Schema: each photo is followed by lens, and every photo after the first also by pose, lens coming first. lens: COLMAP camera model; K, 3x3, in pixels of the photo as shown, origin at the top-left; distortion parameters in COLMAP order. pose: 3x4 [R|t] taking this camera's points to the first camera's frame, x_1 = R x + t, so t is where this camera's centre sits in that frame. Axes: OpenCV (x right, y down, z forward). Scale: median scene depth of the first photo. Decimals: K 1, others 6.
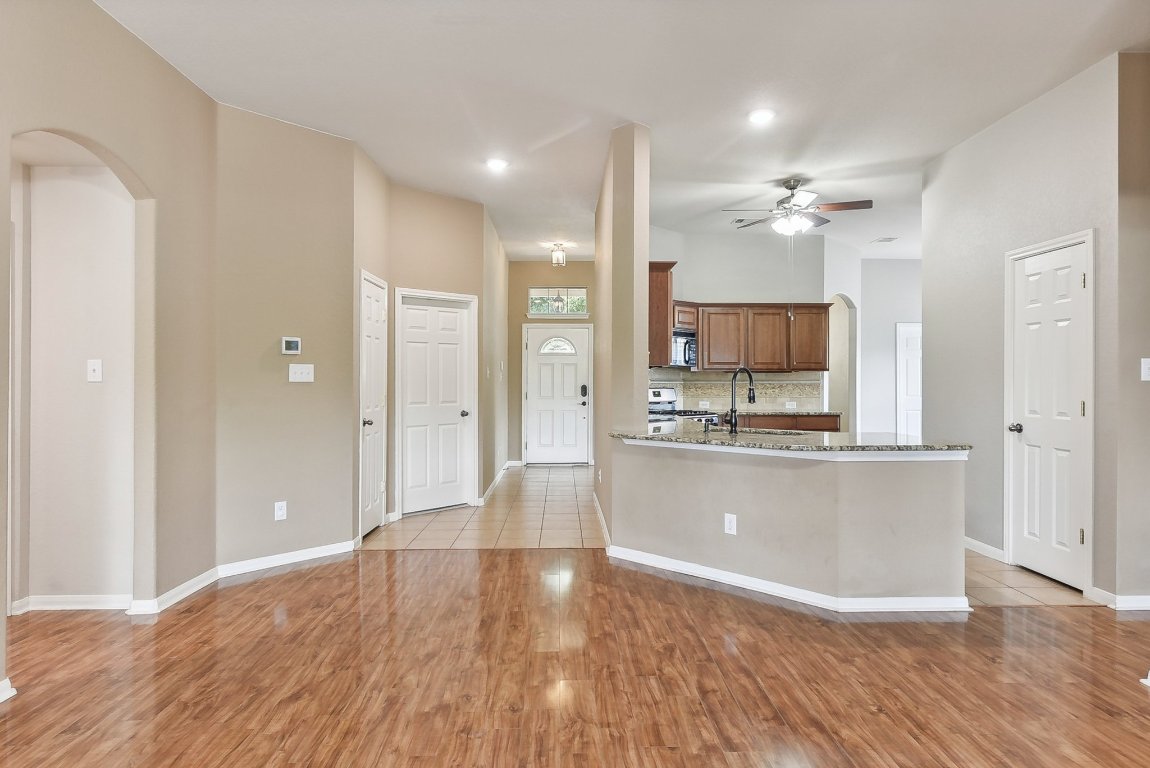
lens RADIAL K [[658.9, 0, 575.7], [0, 658.9, 382.9], [0, 0, 1]] dist [0.008894, 0.000079]
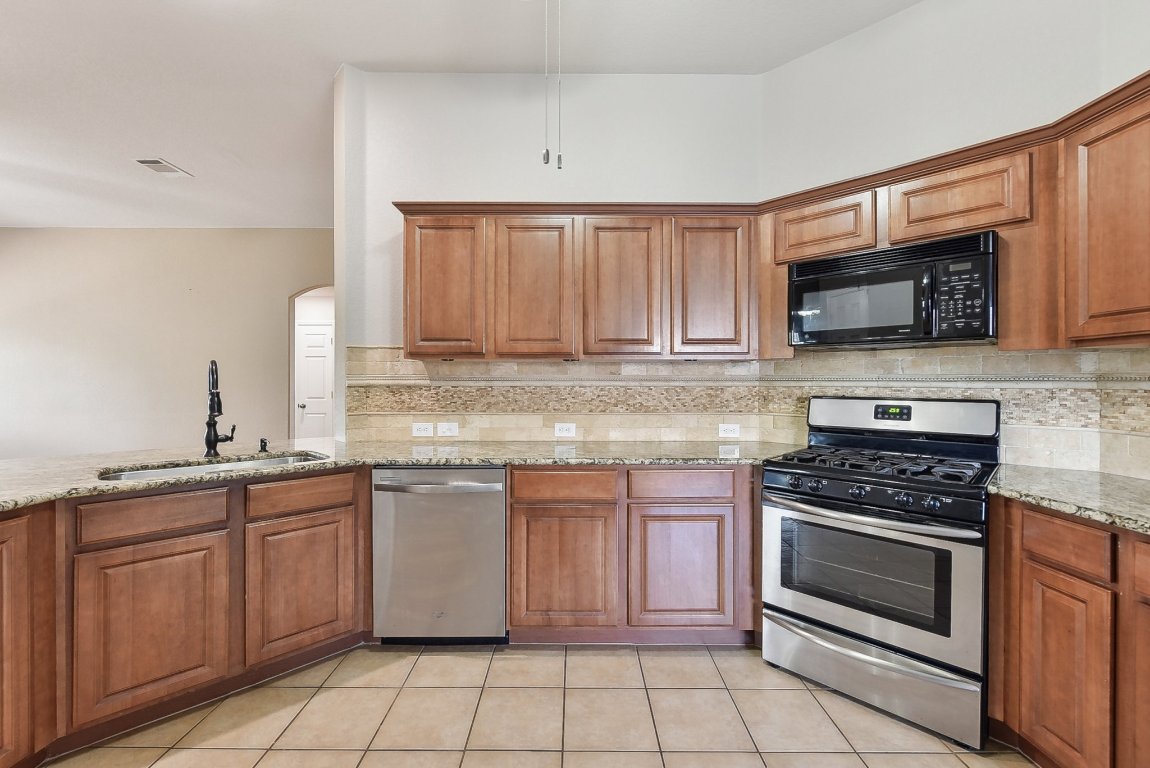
lens RADIAL K [[480.0, 0, 575.8], [0, 480.0, 384.8], [0, 0, 1]] dist [0.004672, -0.000742]
pose [[-0.019578, 0.003693, -0.999802, 0.414309], [-0.002856, 0.999989, 0.003749, -0.001247], [0.999804, 0.002928, -0.019567, 0.780237]]
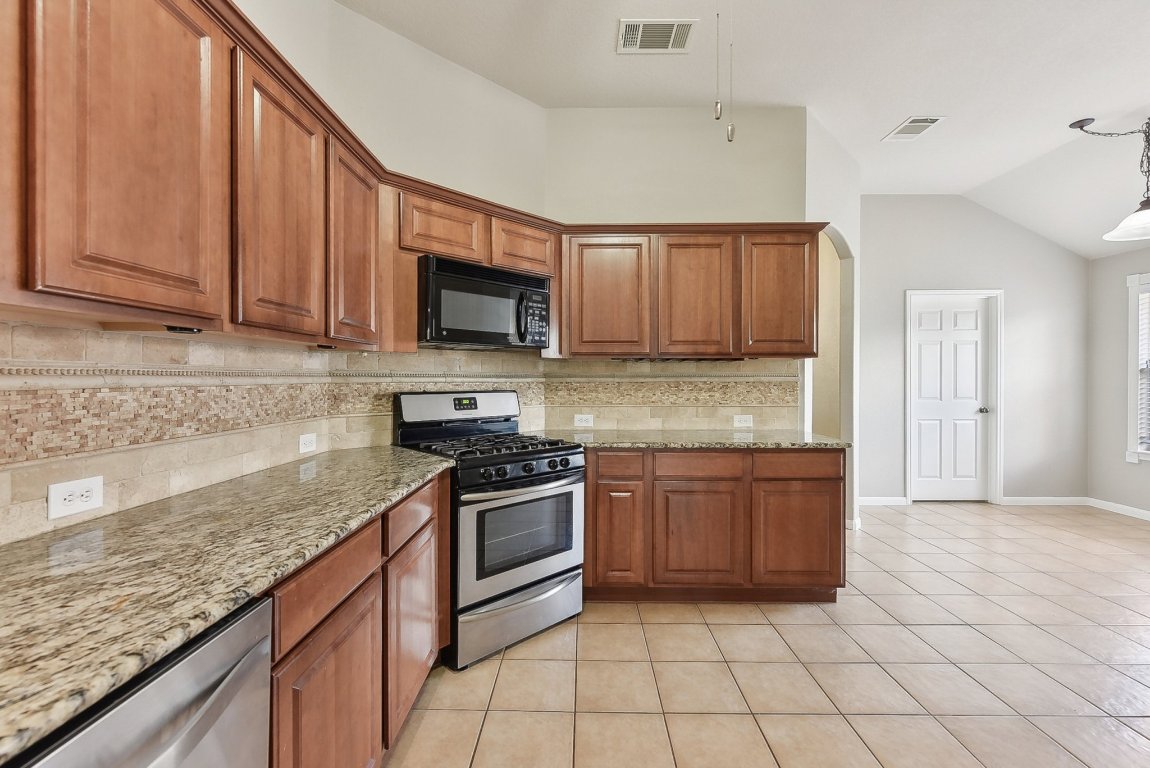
lens RADIAL K [[480.0, 0, 577.9], [0, 480.0, 380.7], [0, 0, 1]] dist [0.004672, -0.000742]
pose [[0.999428, -0.000474, -0.033817, 0.211569], [0.000631, 0.999989, 0.004630, -0.001882], [0.033814, -0.004649, 0.999417, 0.623948]]
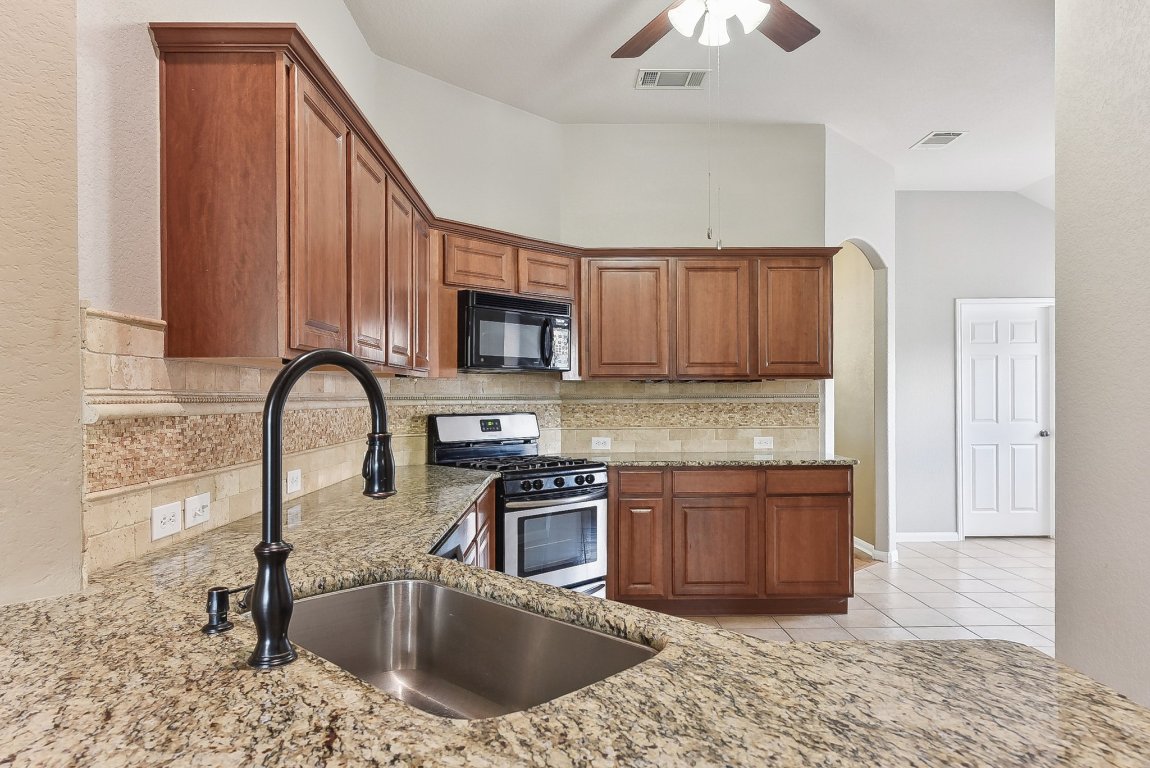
lens RADIAL K [[724.3, 0, 577.4], [0, 724.3, 395.9], [0, 0, 1]] dist [0.004069, -0.000962]
pose [[0.999928, -0.004627, -0.011031, 0.189575], [0.004601, 0.999987, -0.002383, -0.004075], [0.011042, 0.002332, 0.999936, 0.428991]]
